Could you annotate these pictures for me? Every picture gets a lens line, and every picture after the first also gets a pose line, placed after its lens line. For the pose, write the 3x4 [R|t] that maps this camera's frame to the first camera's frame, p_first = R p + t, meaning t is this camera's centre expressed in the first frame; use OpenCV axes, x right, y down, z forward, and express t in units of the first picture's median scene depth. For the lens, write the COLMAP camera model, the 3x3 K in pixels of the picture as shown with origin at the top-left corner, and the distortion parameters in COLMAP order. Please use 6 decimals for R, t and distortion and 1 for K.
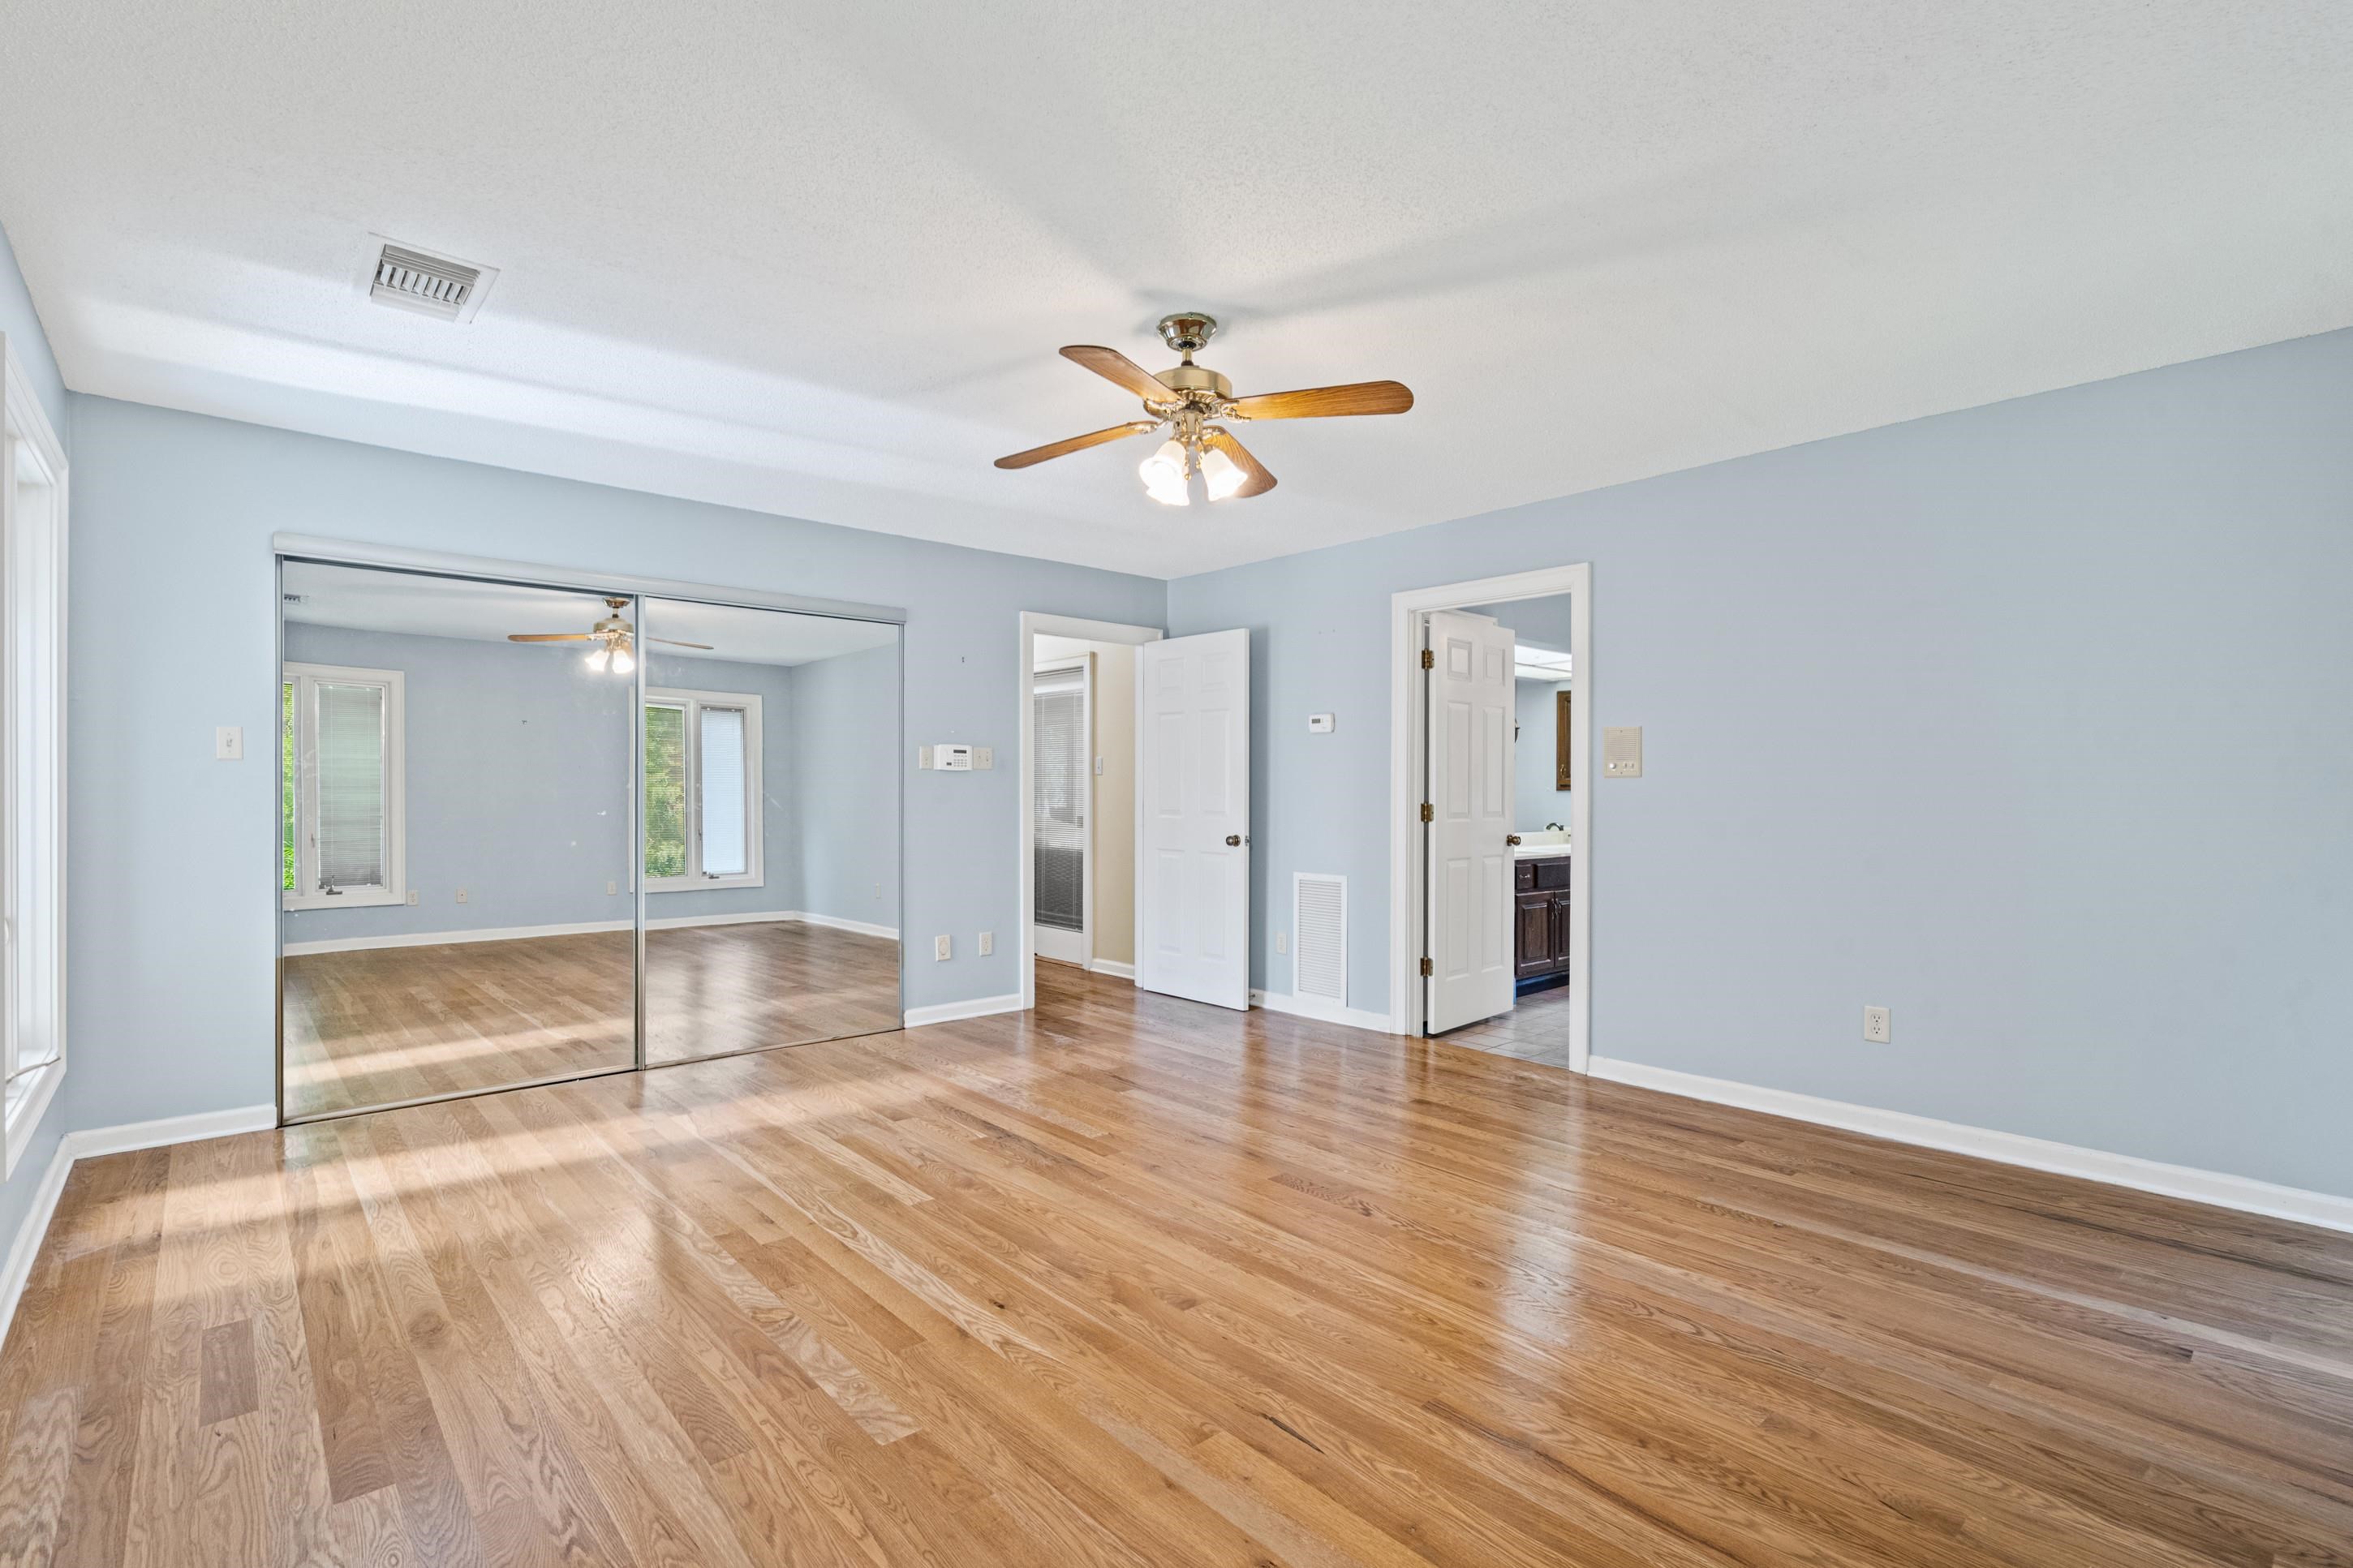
lens RADIAL K [[1076.5, 0, 1150.6], [0, 1076.5, 786.5], [0, 0, 1]] dist [-0.001130, 0.000490]
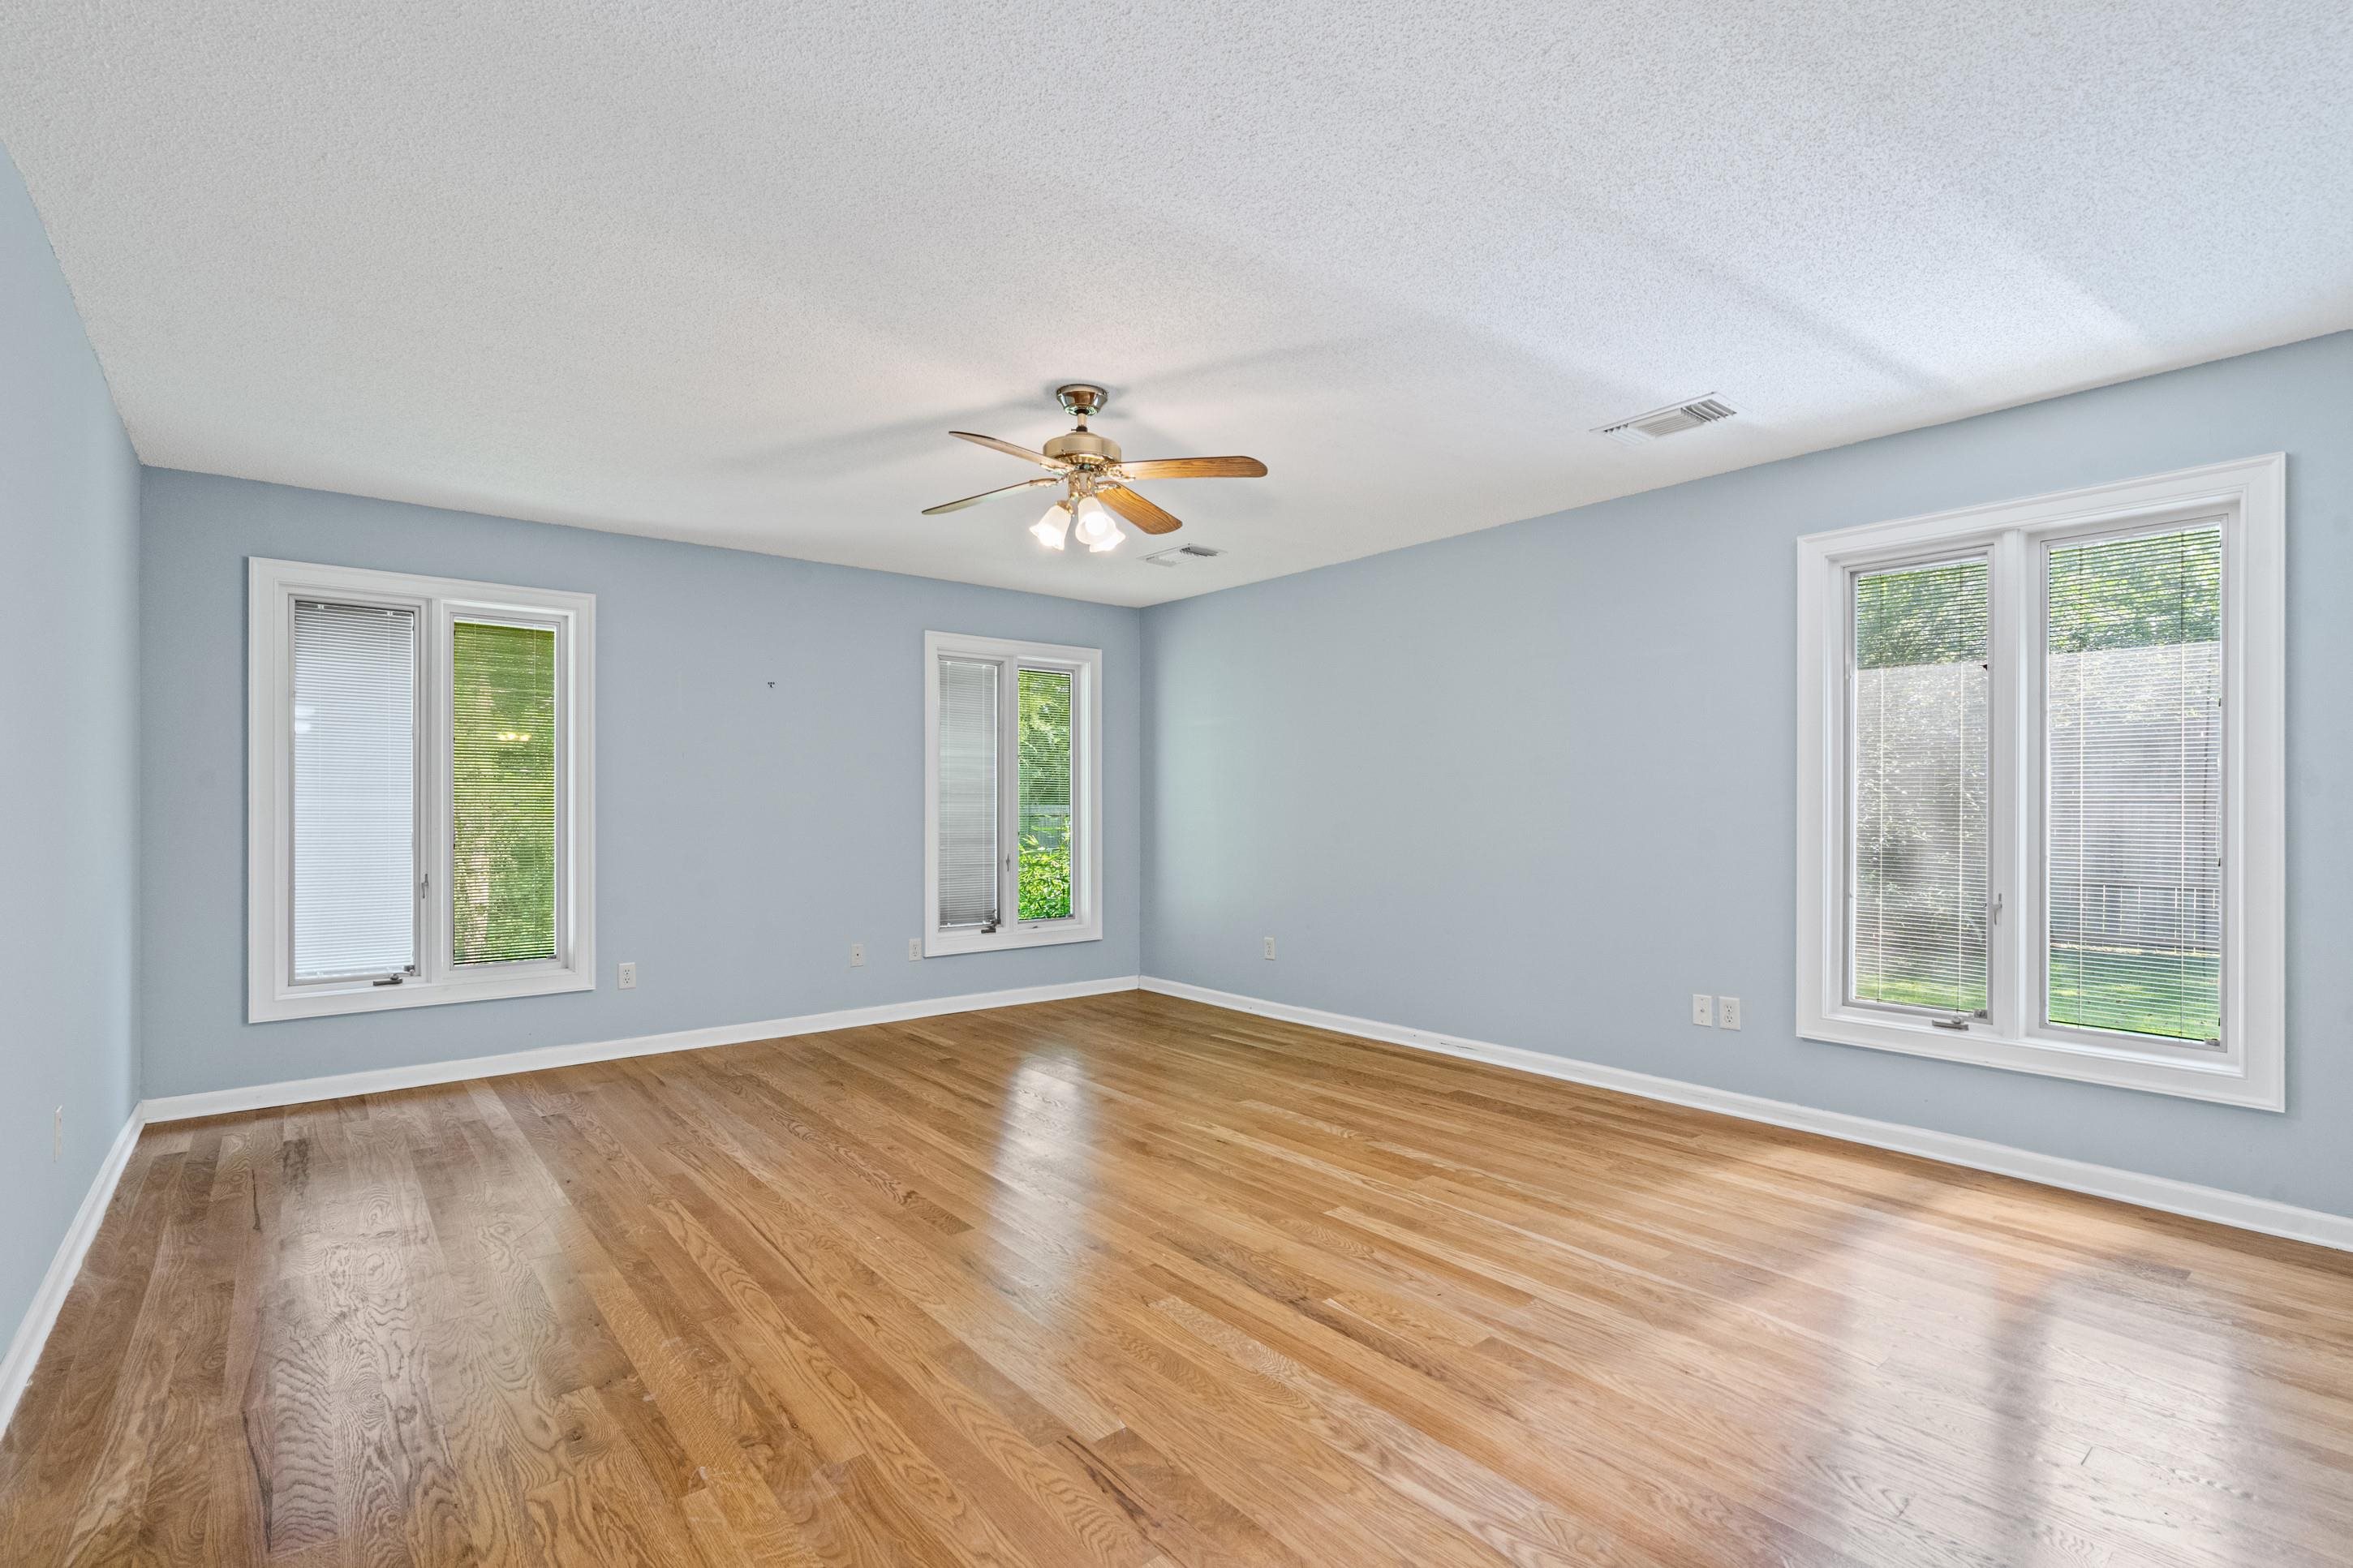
lens RADIAL K [[1076.5, 0, 1150.6], [0, 1076.5, 786.5], [0, 0, 1]] dist [-0.001130, 0.000490]
pose [[-0.999201, -0.002023, 0.039919, -0.084099], [-0.002871, 0.999771, -0.021198, 0.009764], [-0.039867, -0.021295, -0.998978, 2.123085]]
